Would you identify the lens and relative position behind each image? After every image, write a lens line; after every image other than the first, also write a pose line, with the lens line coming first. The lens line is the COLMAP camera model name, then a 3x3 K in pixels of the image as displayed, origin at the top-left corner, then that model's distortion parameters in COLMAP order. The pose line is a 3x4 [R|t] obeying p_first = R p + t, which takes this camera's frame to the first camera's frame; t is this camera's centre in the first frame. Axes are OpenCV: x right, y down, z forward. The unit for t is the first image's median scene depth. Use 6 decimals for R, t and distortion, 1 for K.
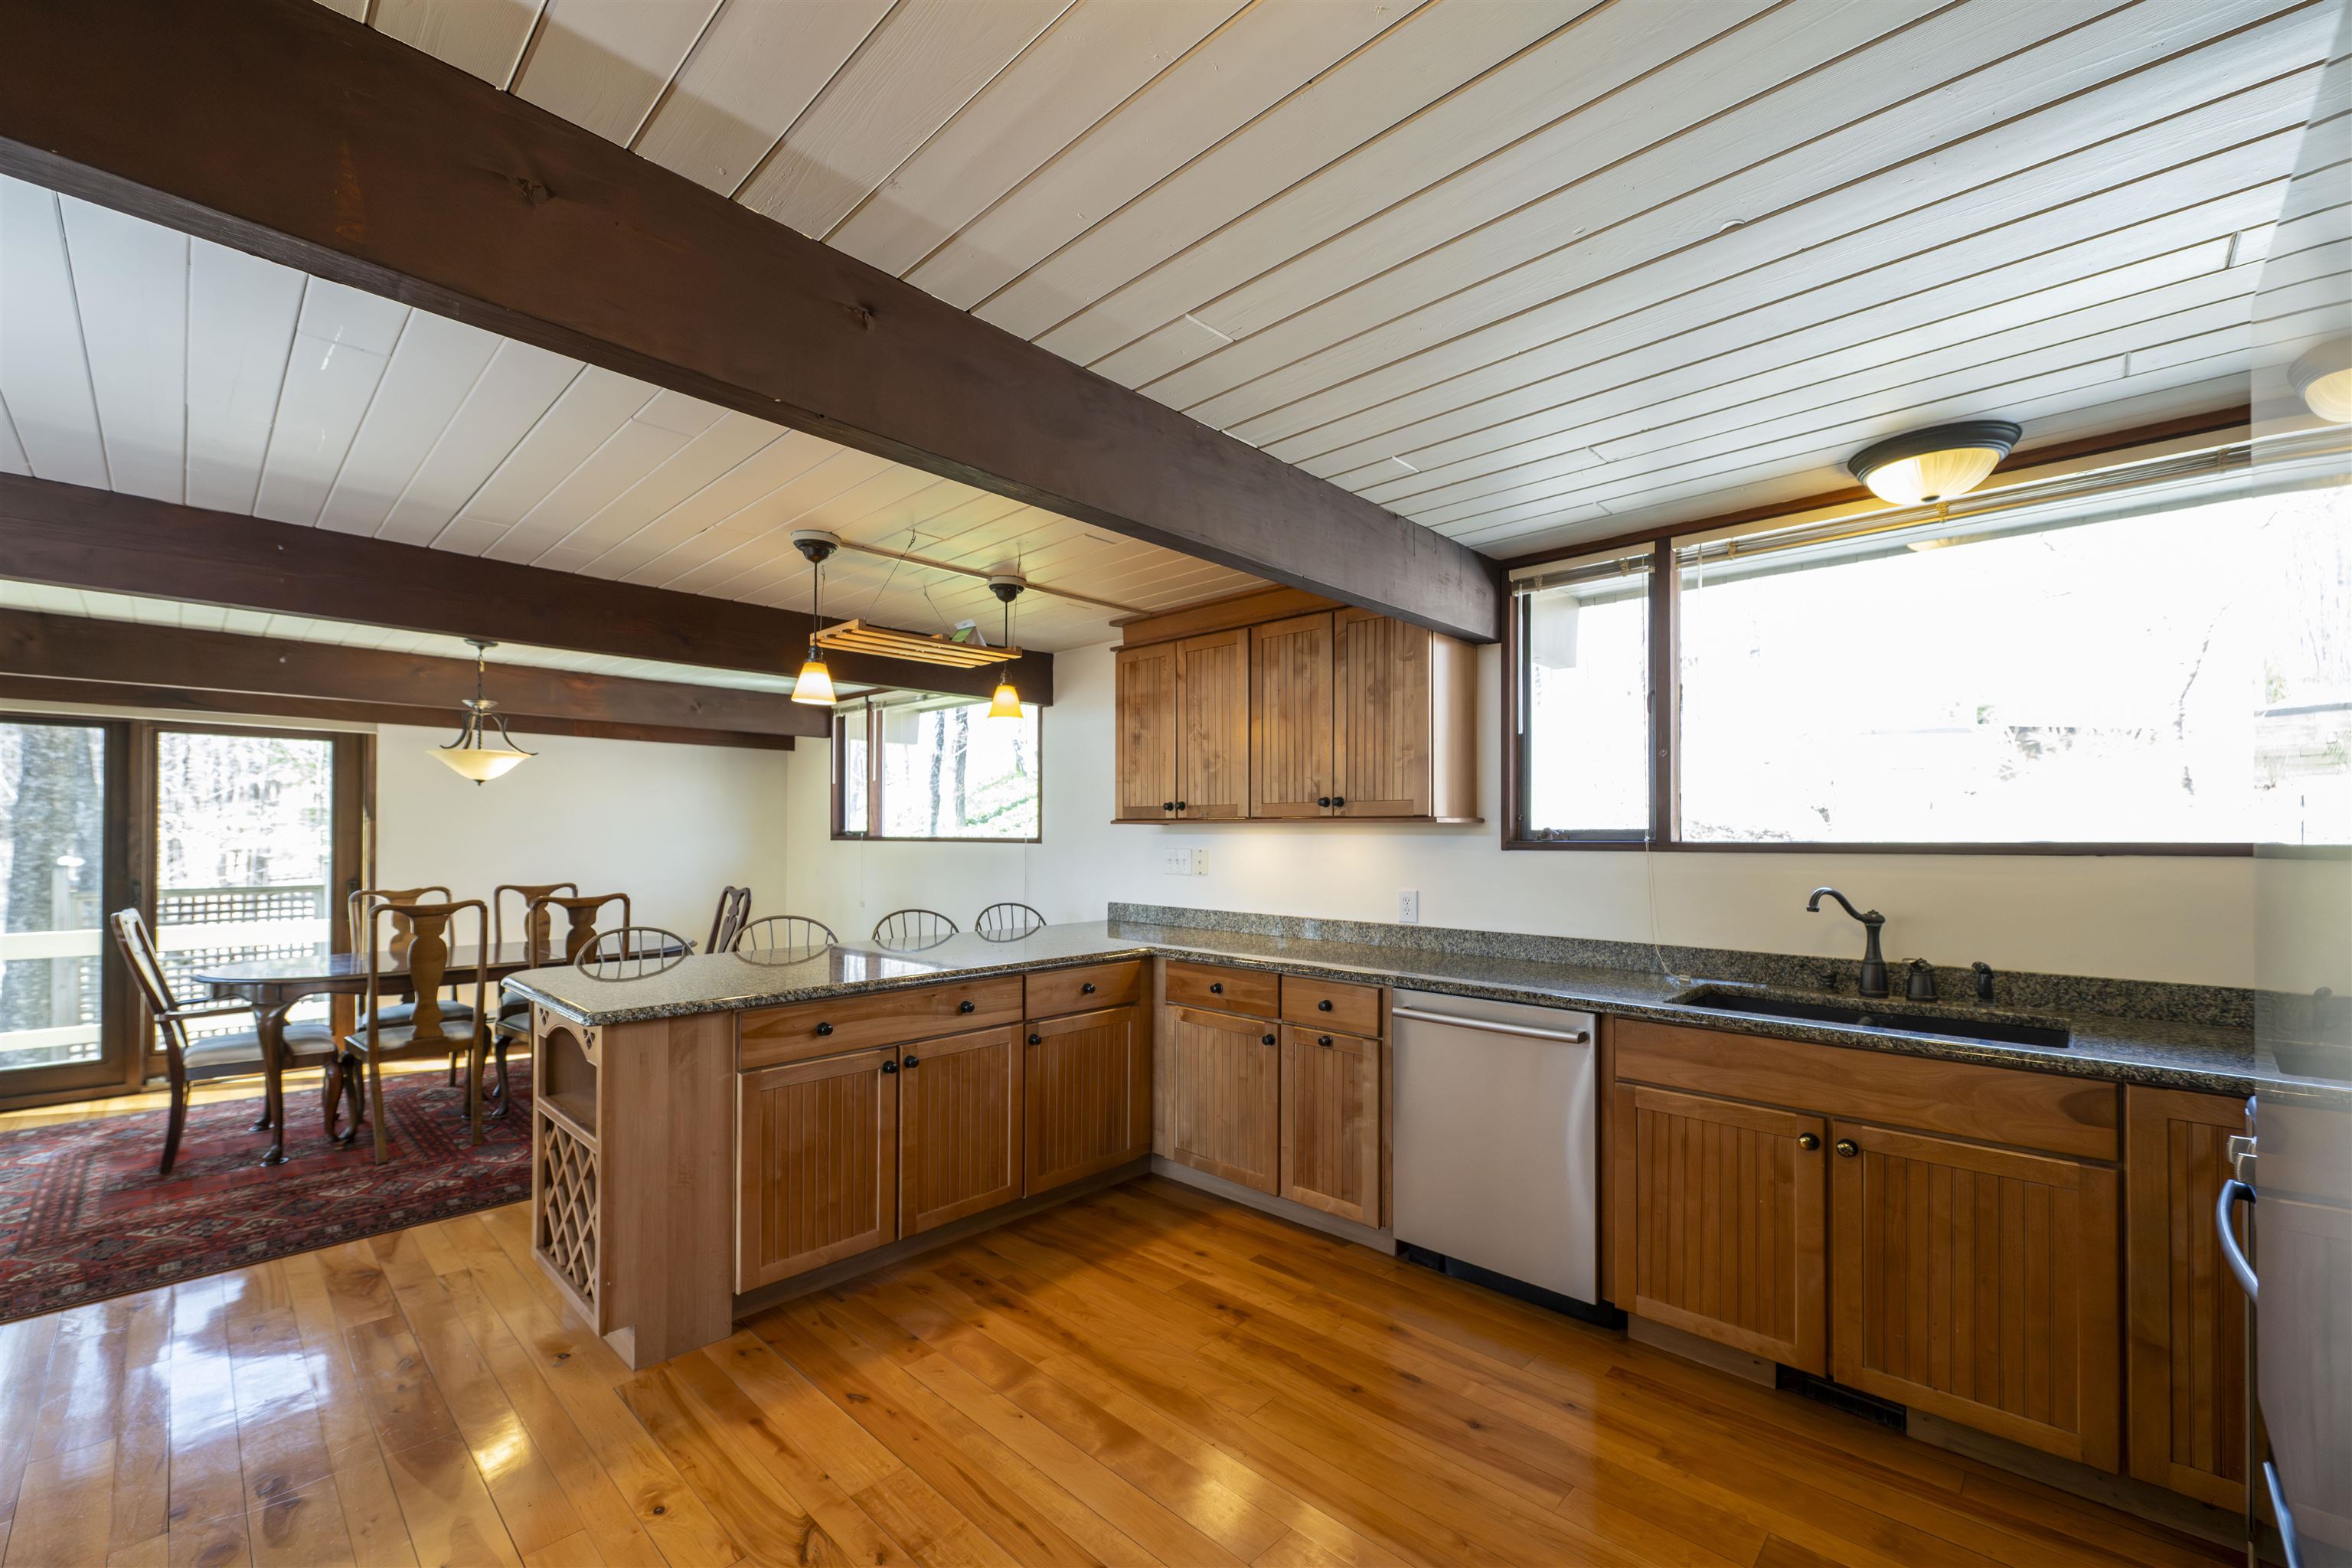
lens RADIAL K [[939.4, 0, 1181.2], [0, 939.4, 834.7], [0, 0, 1]] dist [-0.000283, -0.000702]
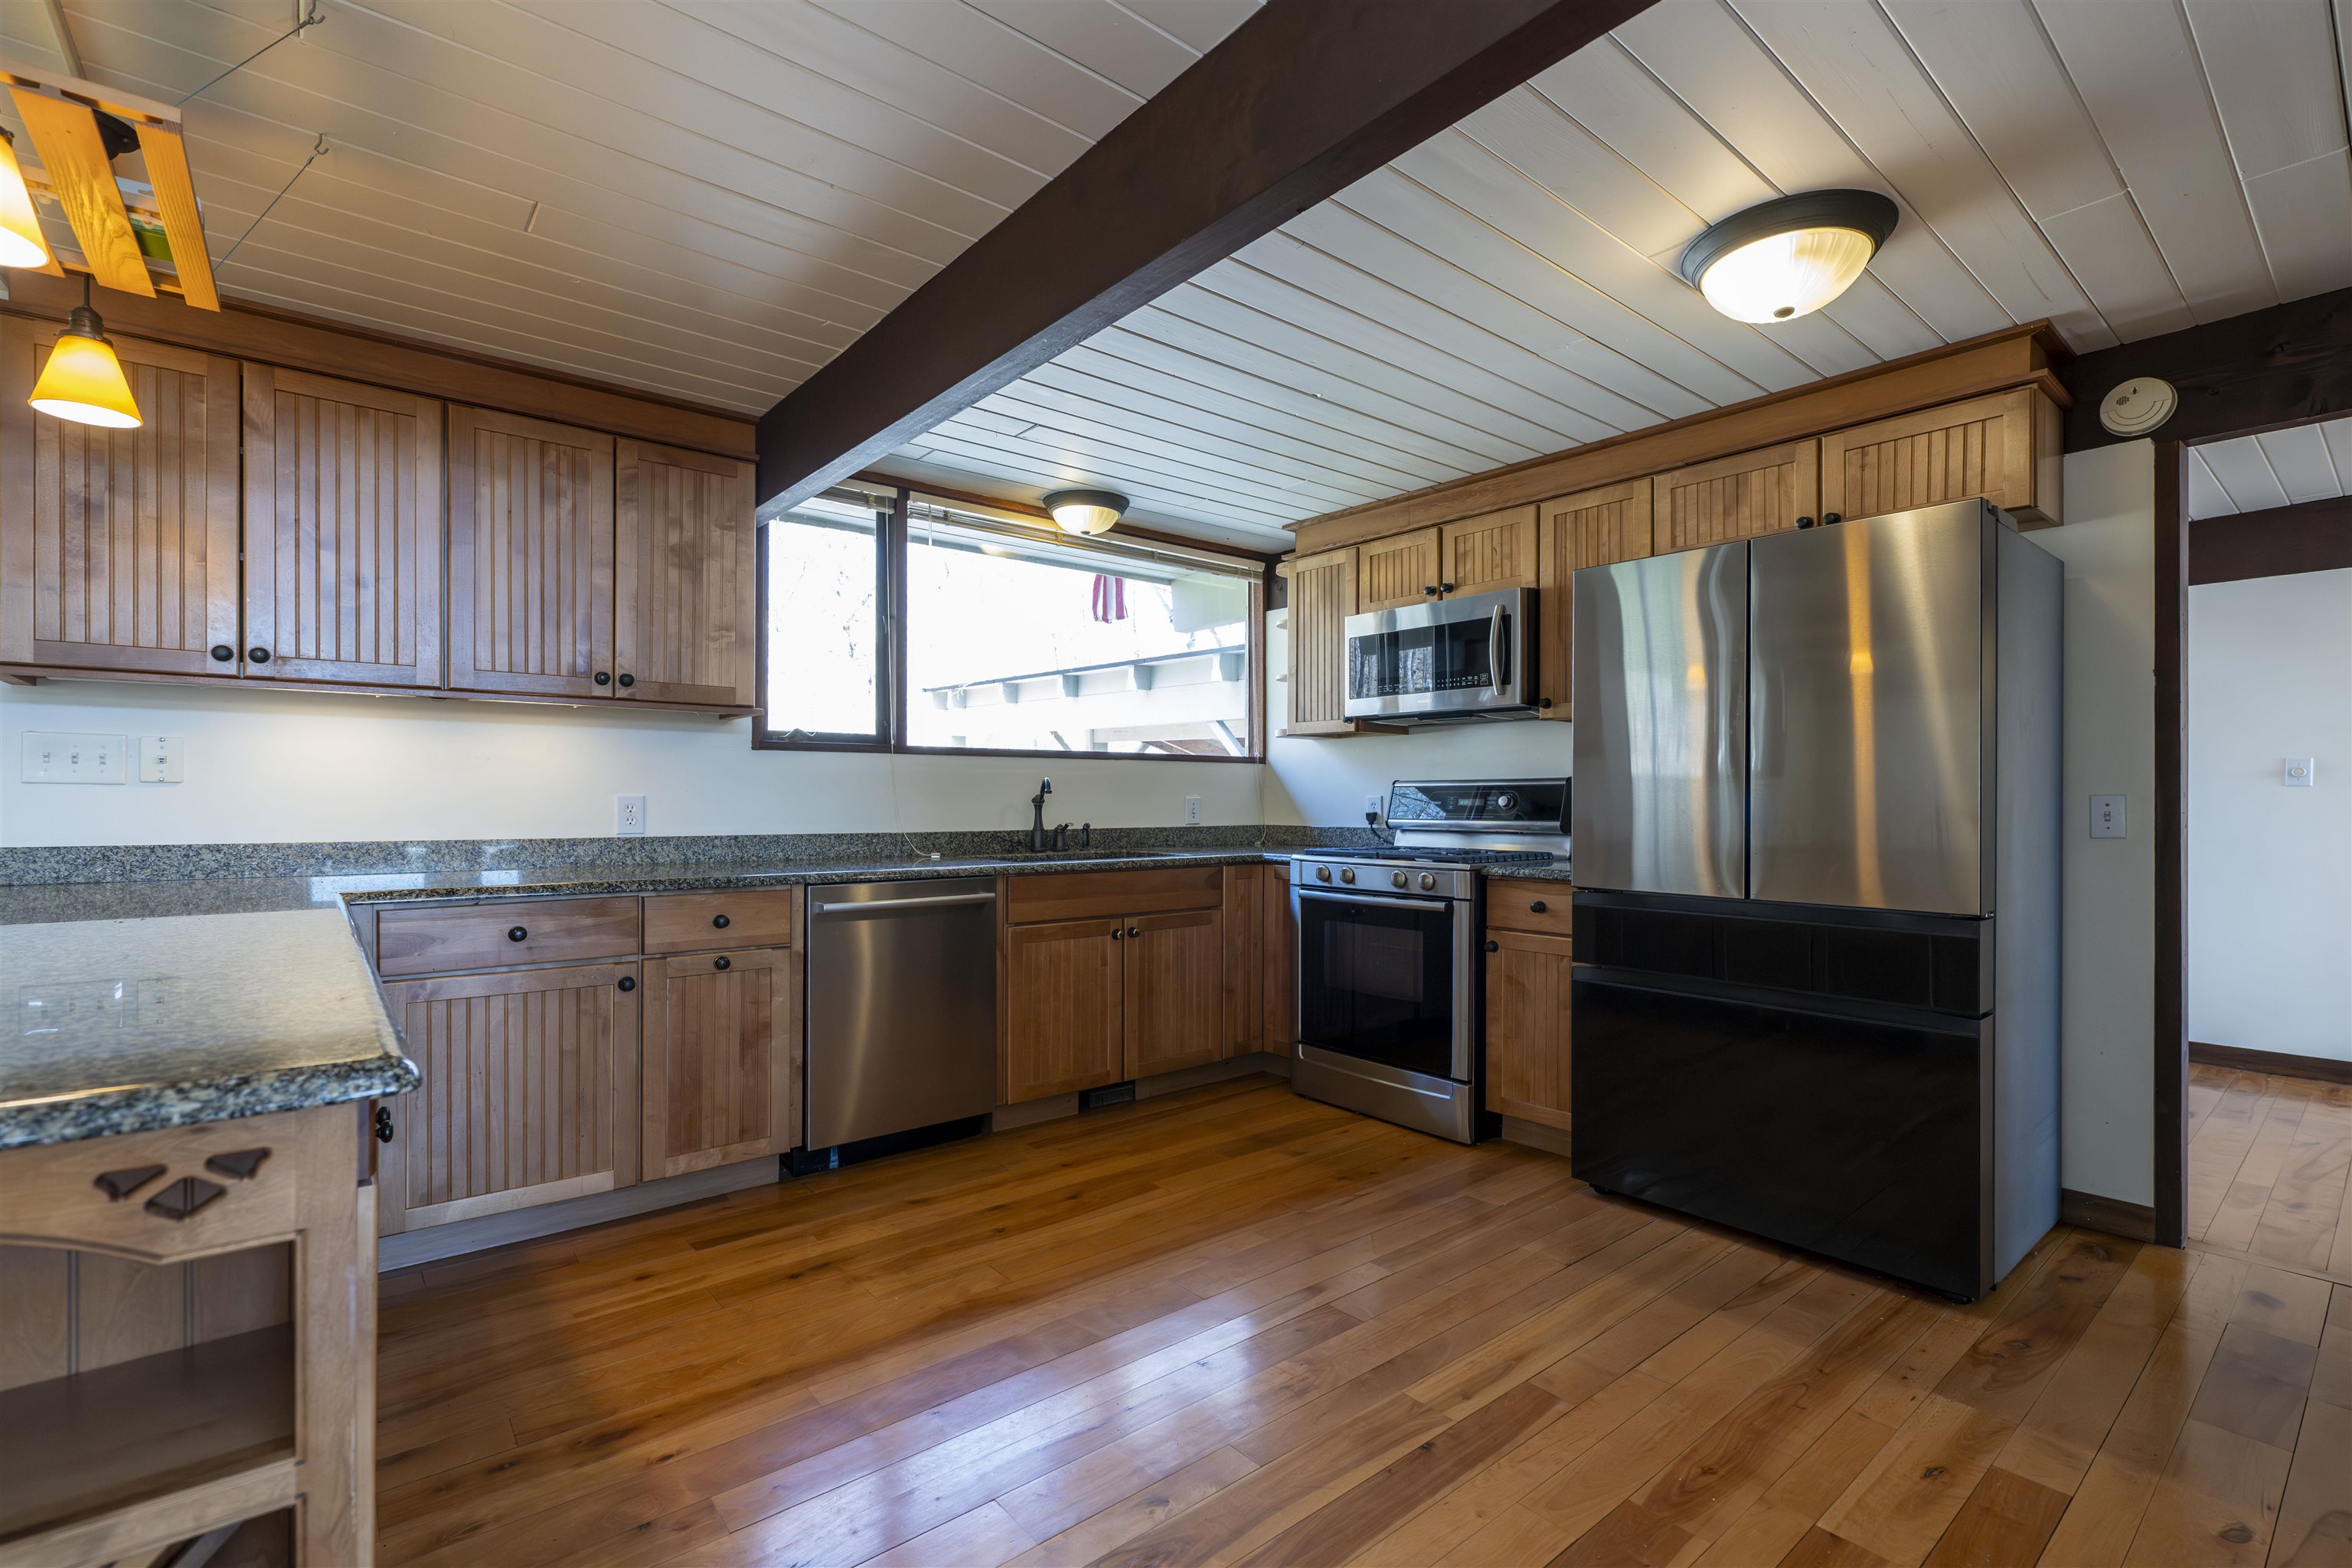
lens RADIAL K [[1006.5, 0, 1172.9], [0, 1006.5, 799.3], [0, 0, 1]] dist [-0.007820, 0.000257]
pose [[0.140235, -0.004554, 0.990108, -0.672349], [-0.006516, 0.999964, 0.005522, 0.064355], [-0.990097, -0.007226, 0.140200, 0.469566]]
